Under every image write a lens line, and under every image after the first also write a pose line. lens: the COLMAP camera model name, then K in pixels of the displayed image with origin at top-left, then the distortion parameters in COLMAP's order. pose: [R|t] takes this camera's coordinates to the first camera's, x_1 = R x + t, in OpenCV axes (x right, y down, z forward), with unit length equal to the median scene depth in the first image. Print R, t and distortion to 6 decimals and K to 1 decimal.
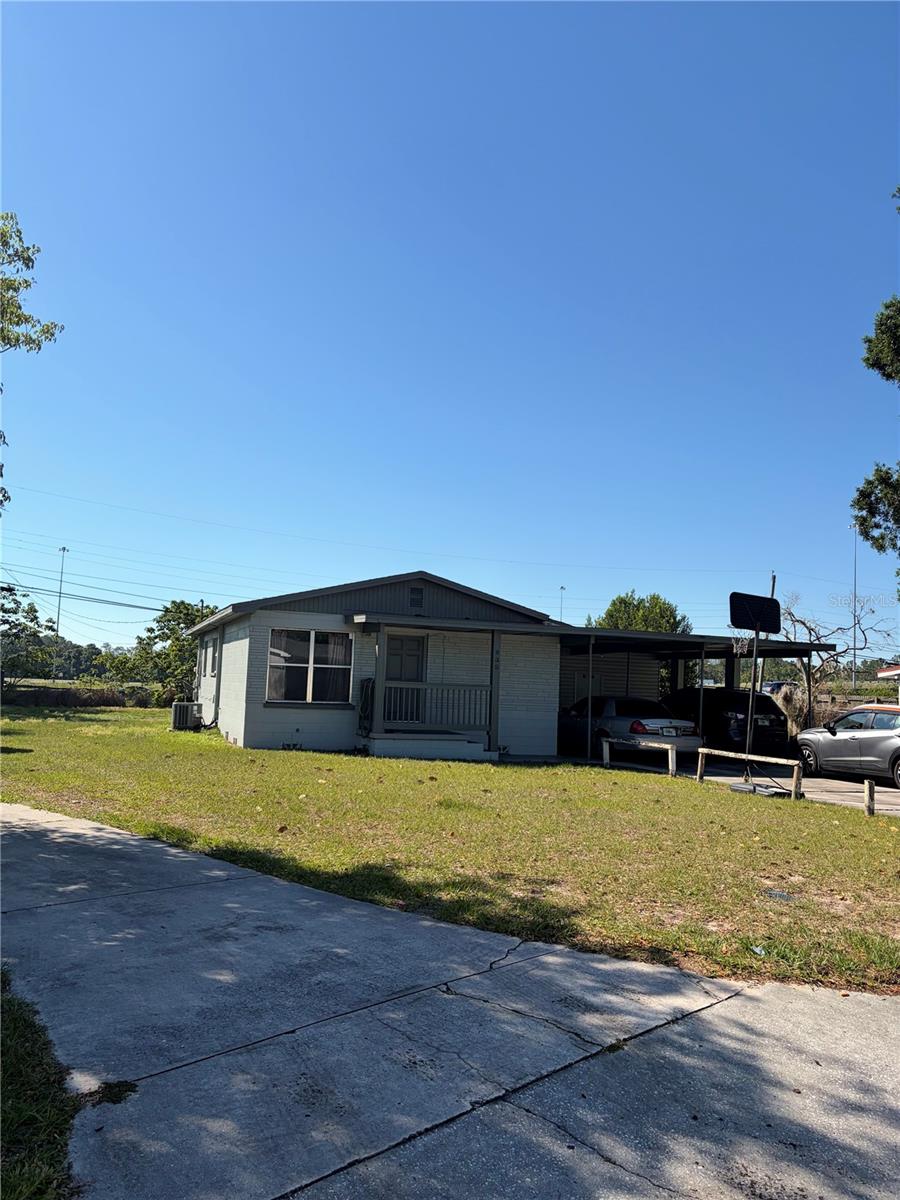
lens RADIAL K [[914.8, 0, 450.0], [0, 914.8, 600.0], [0, 0, 1]] dist [0.051811, -0.005835]
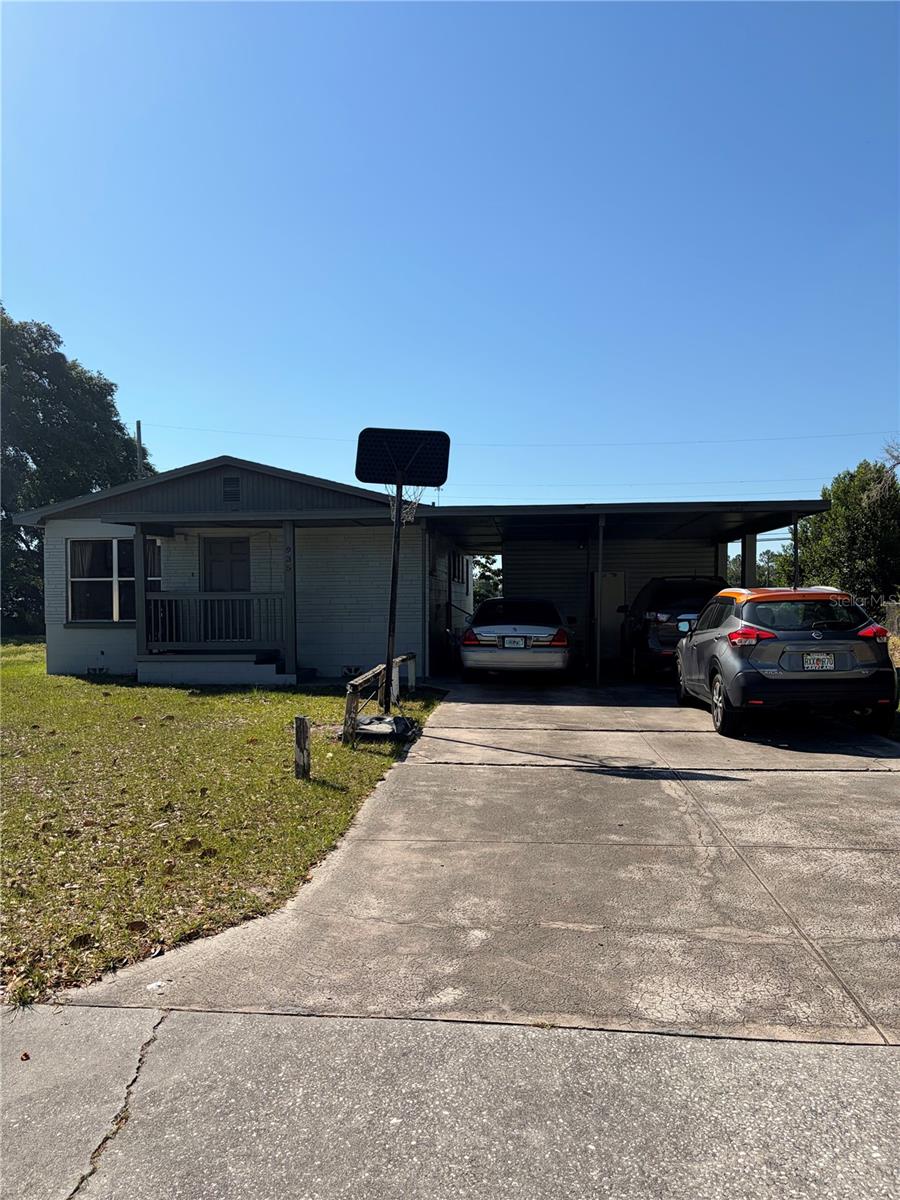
lens RADIAL K [[914.8, 0, 450.0], [0, 914.8, 600.0], [0, 0, 1]] dist [0.051811, -0.005835]
pose [[0.903492, -0.047180, -0.426001, 0.503731], [0.084288, 0.994072, 0.068669, 0.057793], [0.420236, -0.097949, 0.902113, 0.342308]]
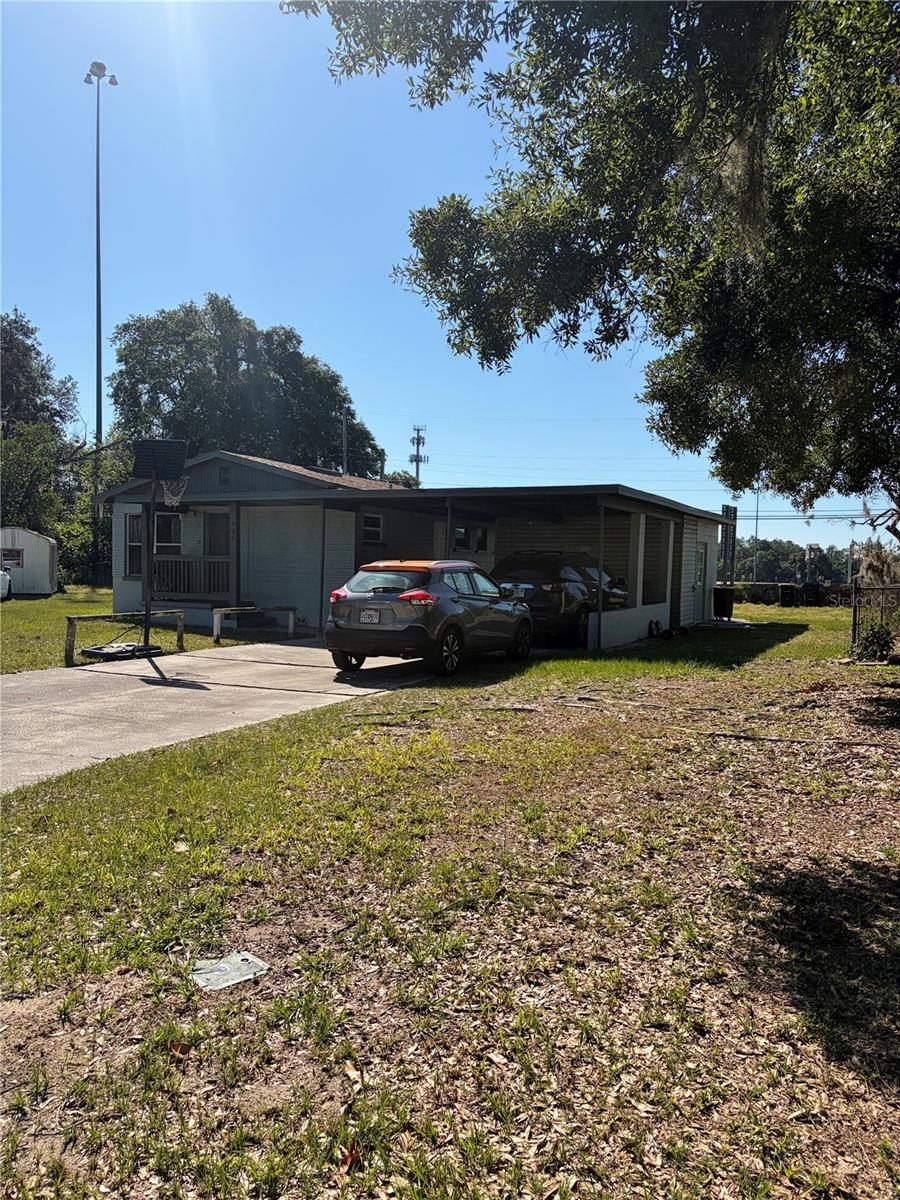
lens RADIAL K [[914.8, 0, 450.0], [0, 914.8, 600.0], [0, 0, 1]] dist [0.051811, -0.005835]
pose [[0.709341, -0.001161, -0.704864, 0.939074], [0.072929, 0.994753, 0.071753, 0.086287], [0.701082, -0.102303, 0.705704, 0.436313]]
